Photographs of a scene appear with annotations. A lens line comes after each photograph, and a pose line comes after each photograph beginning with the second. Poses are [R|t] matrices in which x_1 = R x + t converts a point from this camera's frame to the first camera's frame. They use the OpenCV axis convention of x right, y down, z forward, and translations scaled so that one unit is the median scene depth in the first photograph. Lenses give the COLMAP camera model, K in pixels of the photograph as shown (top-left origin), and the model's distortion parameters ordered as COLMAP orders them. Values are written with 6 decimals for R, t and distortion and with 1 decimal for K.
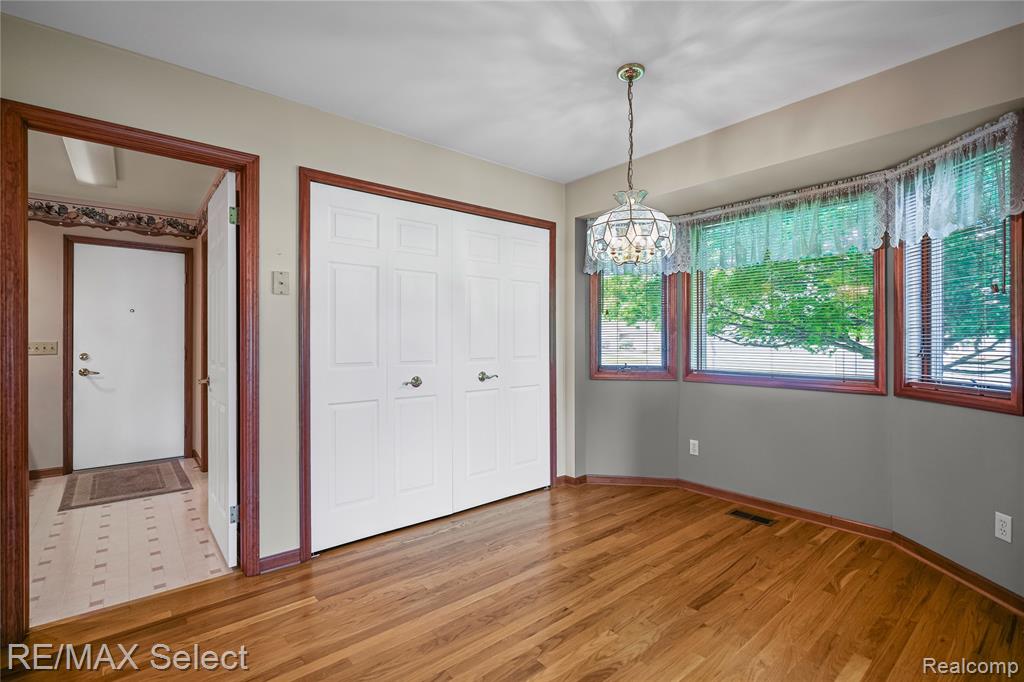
lens RADIAL K [[467.5, 0, 521.6], [0, 467.5, 339.9], [0, 0, 1]] dist [-0.004043, -0.000429]
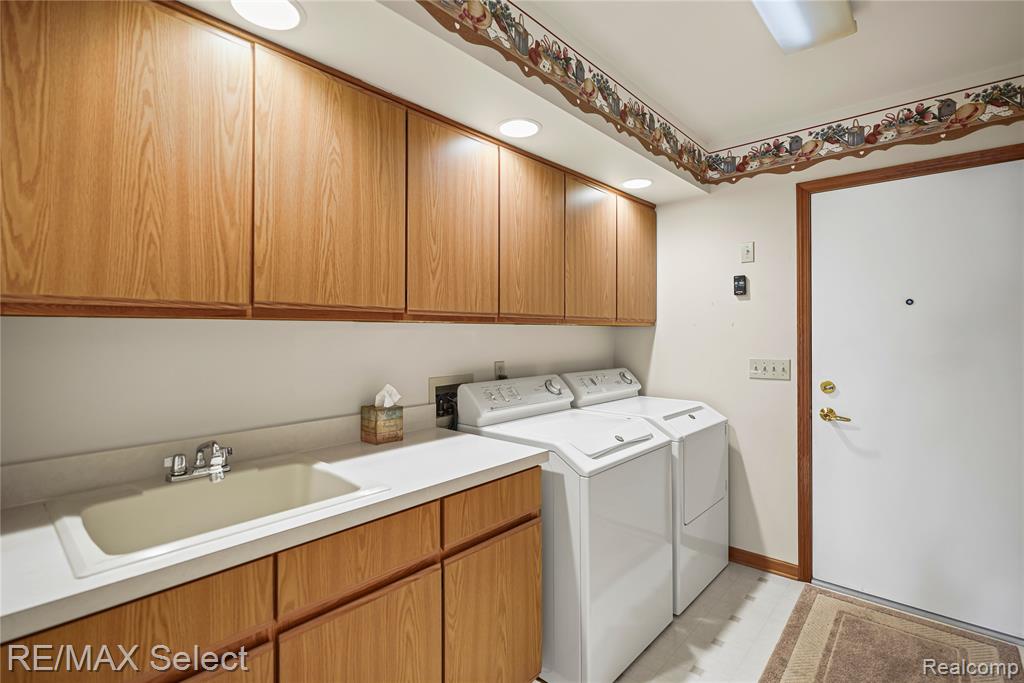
lens RADIAL K [[481.5, 0, 515.7], [0, 481.5, 329.1], [0, 0, 1]] dist [-0.008745, 0.000035]
pose [[0.133528, -0.007138, -0.991019, -0.462596], [0.002998, 0.999972, -0.006798, -0.037163], [0.991041, -0.002063, 0.133546, 0.617852]]
